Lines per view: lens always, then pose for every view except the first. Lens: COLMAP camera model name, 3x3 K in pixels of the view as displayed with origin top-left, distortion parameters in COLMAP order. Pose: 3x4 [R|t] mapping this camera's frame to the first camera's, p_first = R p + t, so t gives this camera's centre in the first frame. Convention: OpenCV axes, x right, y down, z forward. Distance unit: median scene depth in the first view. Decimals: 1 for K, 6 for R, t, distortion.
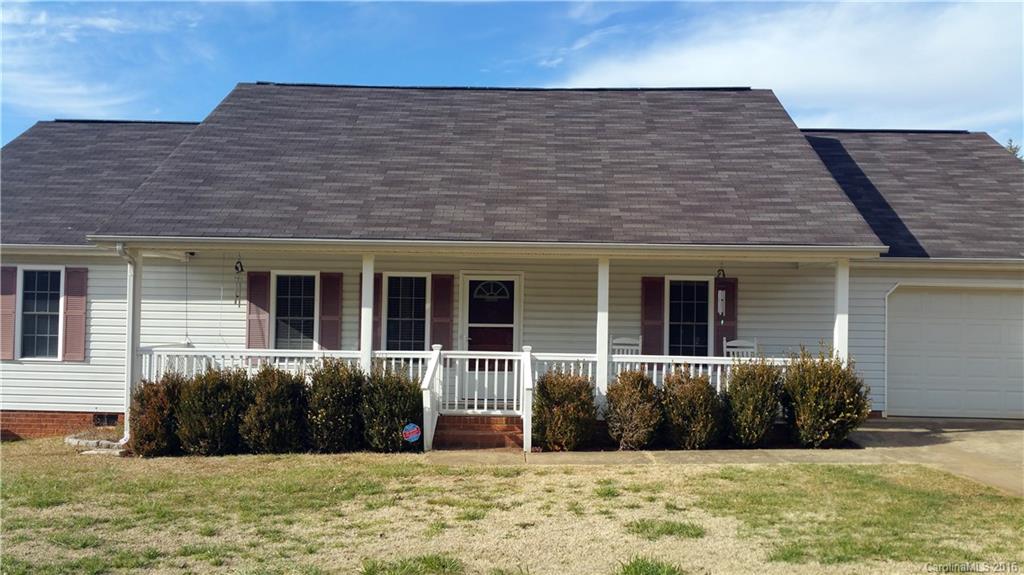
lens RADIAL K [[823.6, 0, 534.8], [0, 823.6, 292.8], [0, 0, 1]] dist [0.152533, -0.284807]
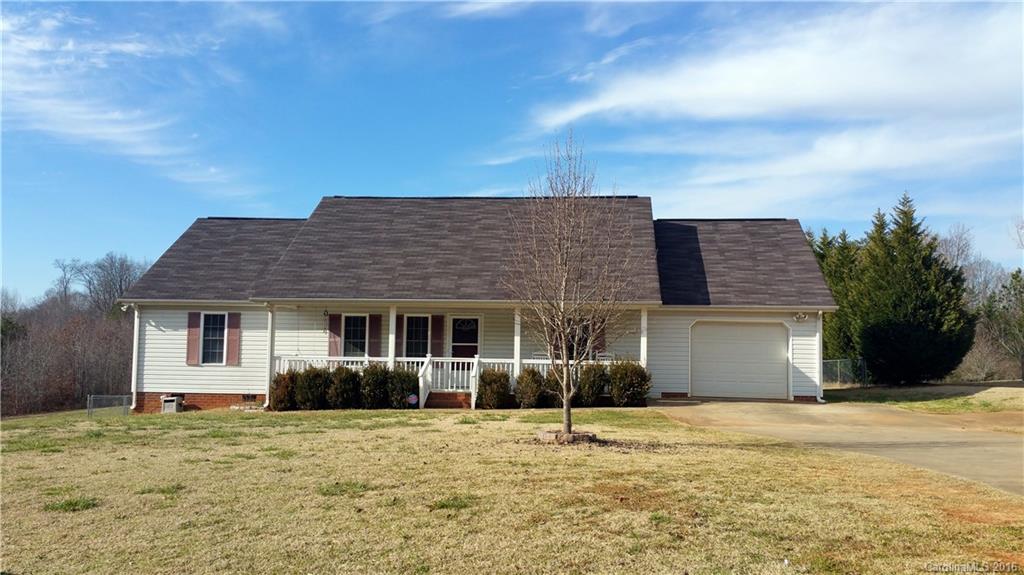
lens RADIAL K [[823.6, 0, 534.8], [0, 823.6, 292.8], [0, 0, 1]] dist [0.152533, -0.284807]
pose [[0.997206, -0.005704, -0.074477, 0.243120], [0.003340, 0.999488, -0.031824, -0.014562], [0.074621, 0.031486, 0.996715, -0.791563]]
